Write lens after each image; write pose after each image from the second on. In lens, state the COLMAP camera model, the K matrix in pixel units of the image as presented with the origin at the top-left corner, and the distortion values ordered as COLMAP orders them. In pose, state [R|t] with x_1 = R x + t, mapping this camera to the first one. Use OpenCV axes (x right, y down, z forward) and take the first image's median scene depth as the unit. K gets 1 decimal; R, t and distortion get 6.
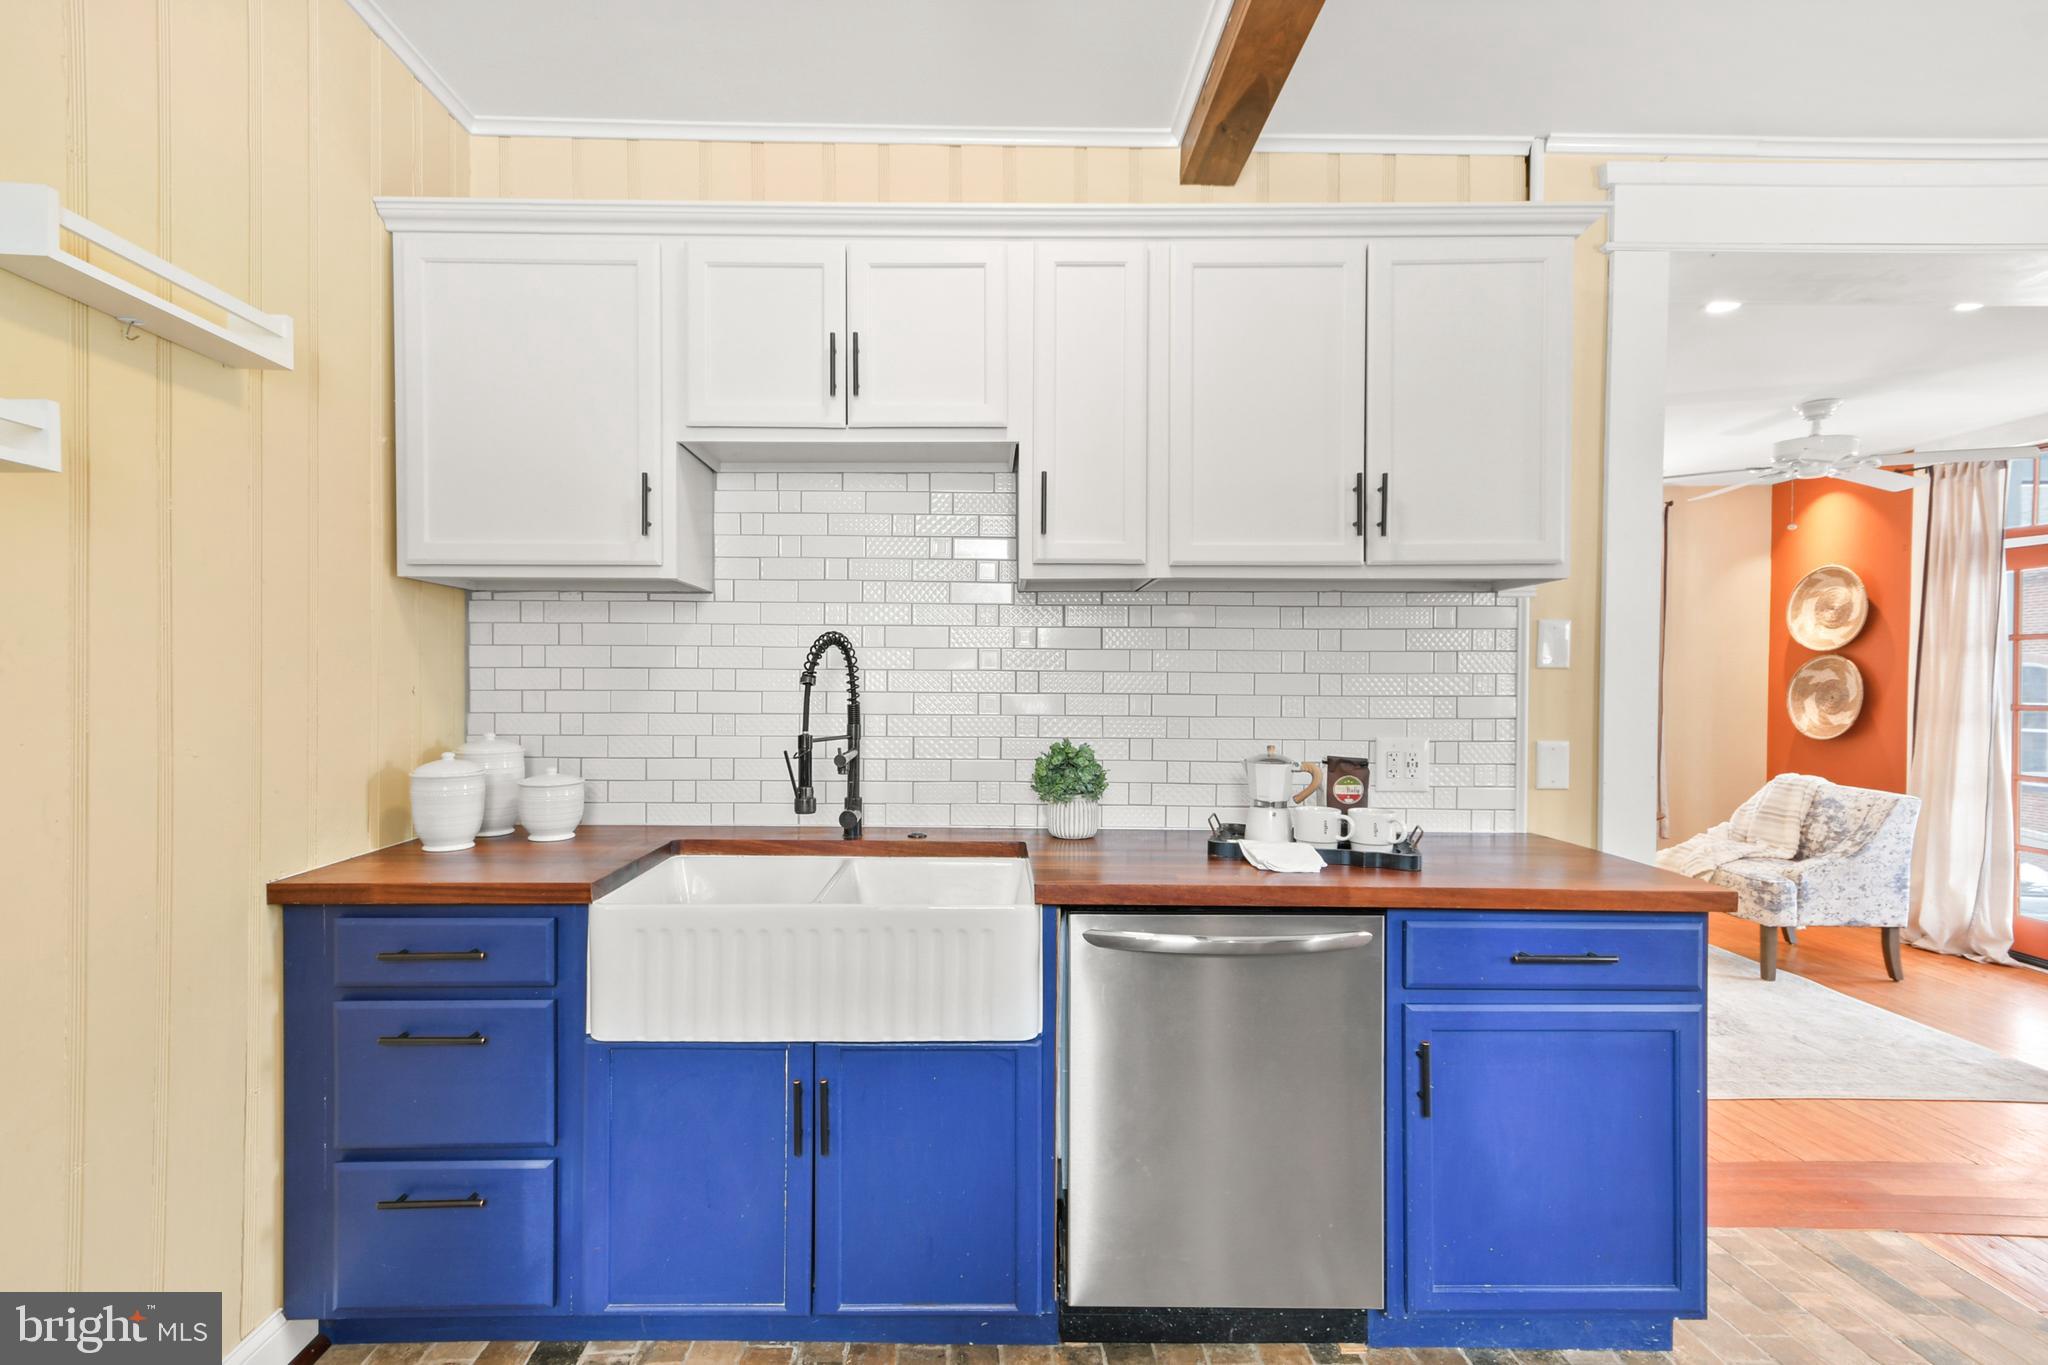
lens RADIAL K [[889.2, 0, 987.8], [0, 889.2, 686.3], [0, 0, 1]] dist [0.015778, 0.000492]
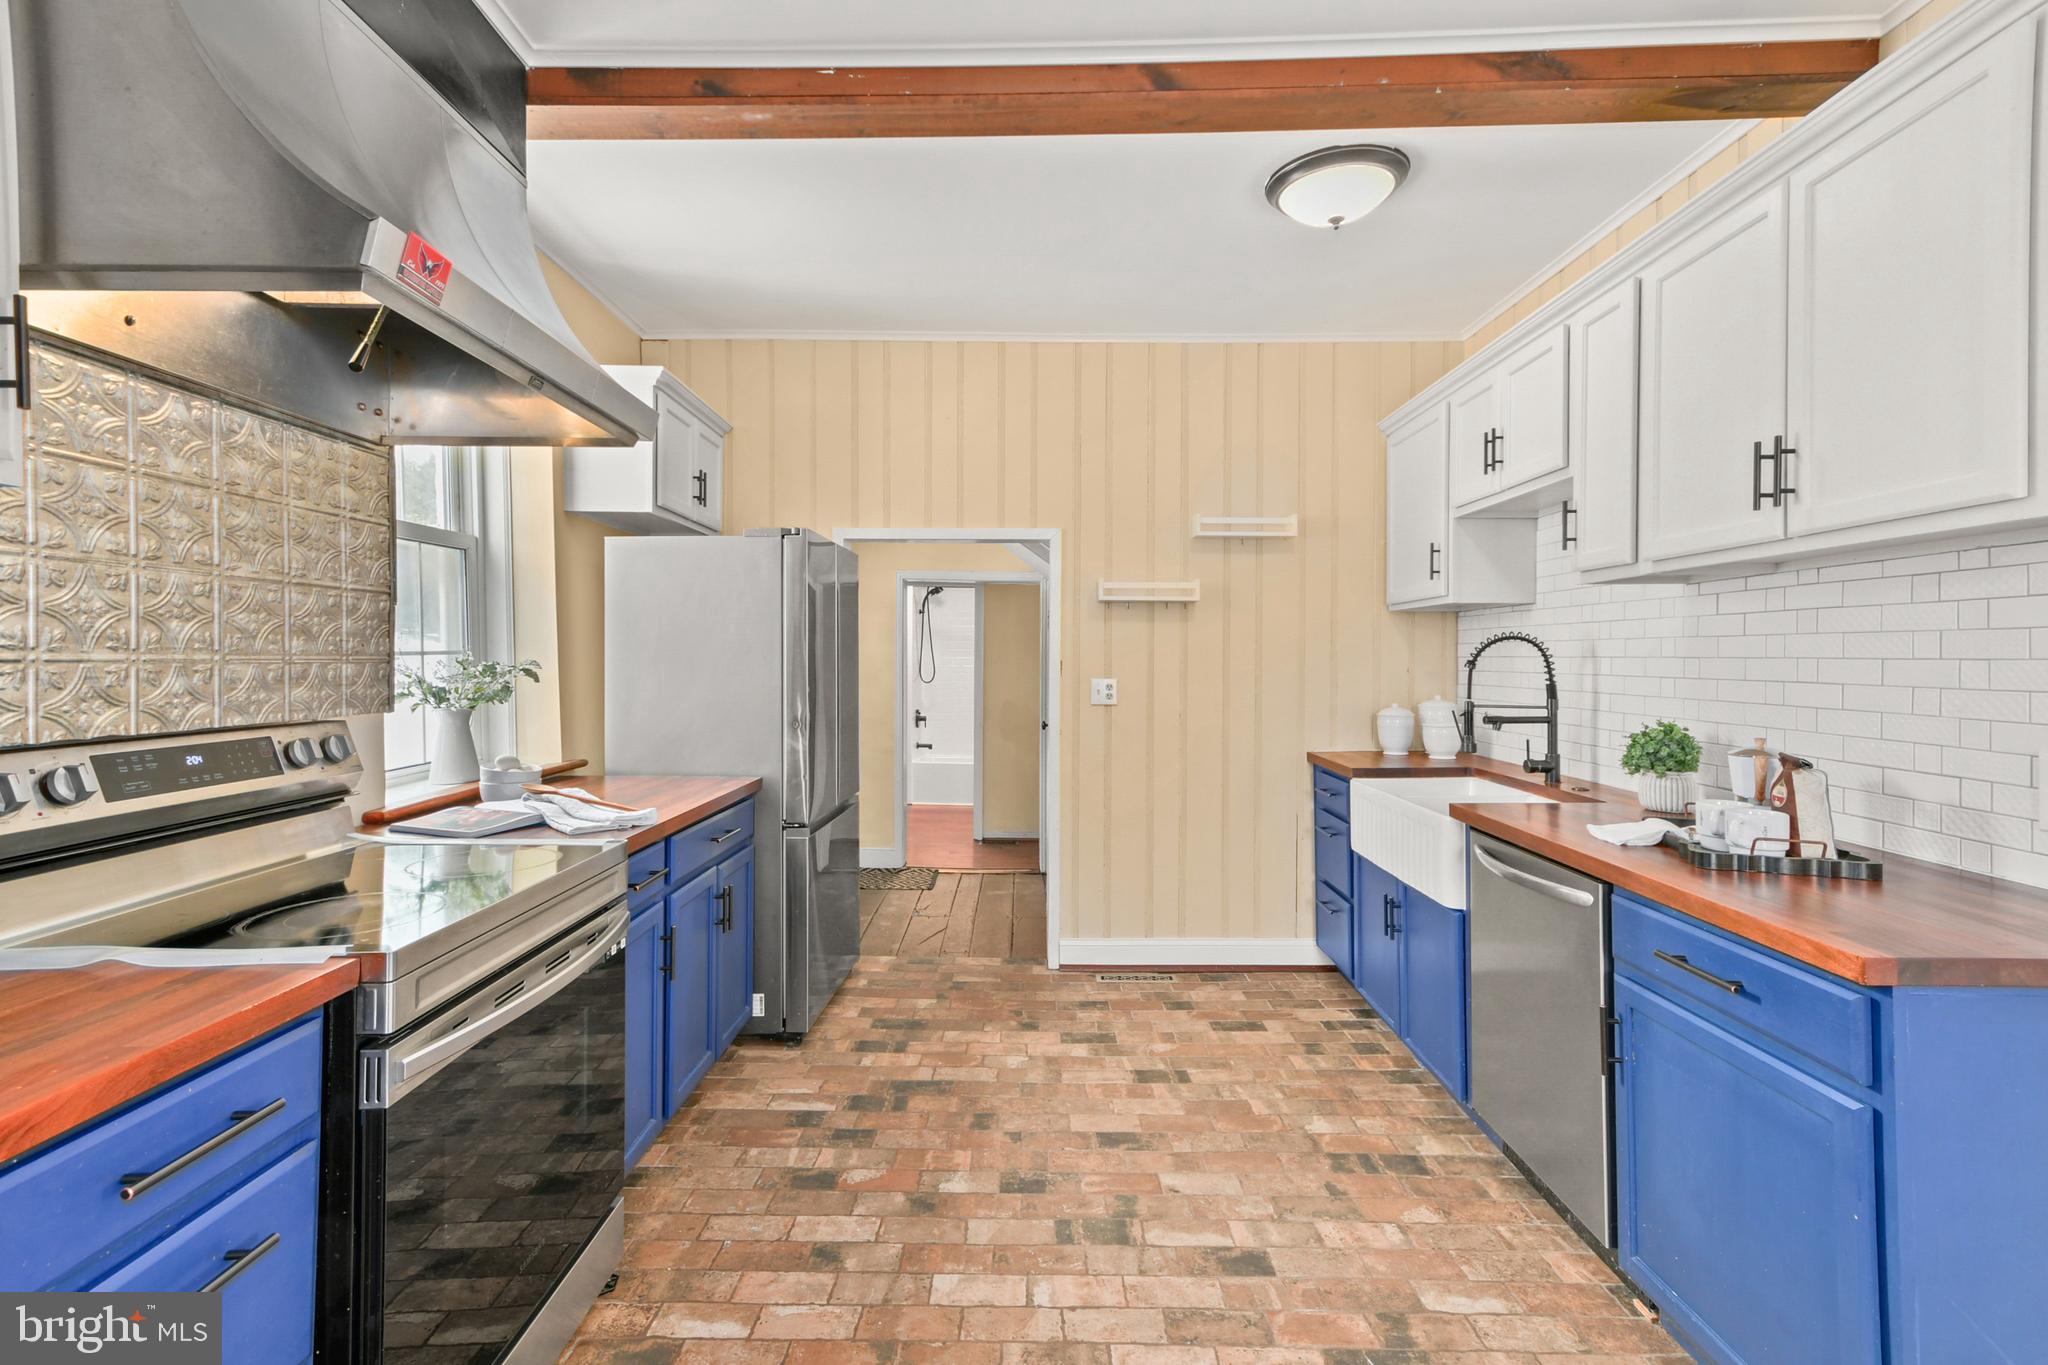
lens RADIAL K [[889.2, 0, 987.8], [0, 889.2, 686.3], [0, 0, 1]] dist [0.015778, 0.000492]
pose [[-0.048054, 0.024287, -0.998549, 1.200230], [-0.000671, 0.999703, 0.024347, -0.009086], [0.998845, 0.001840, -0.048023, 0.215962]]
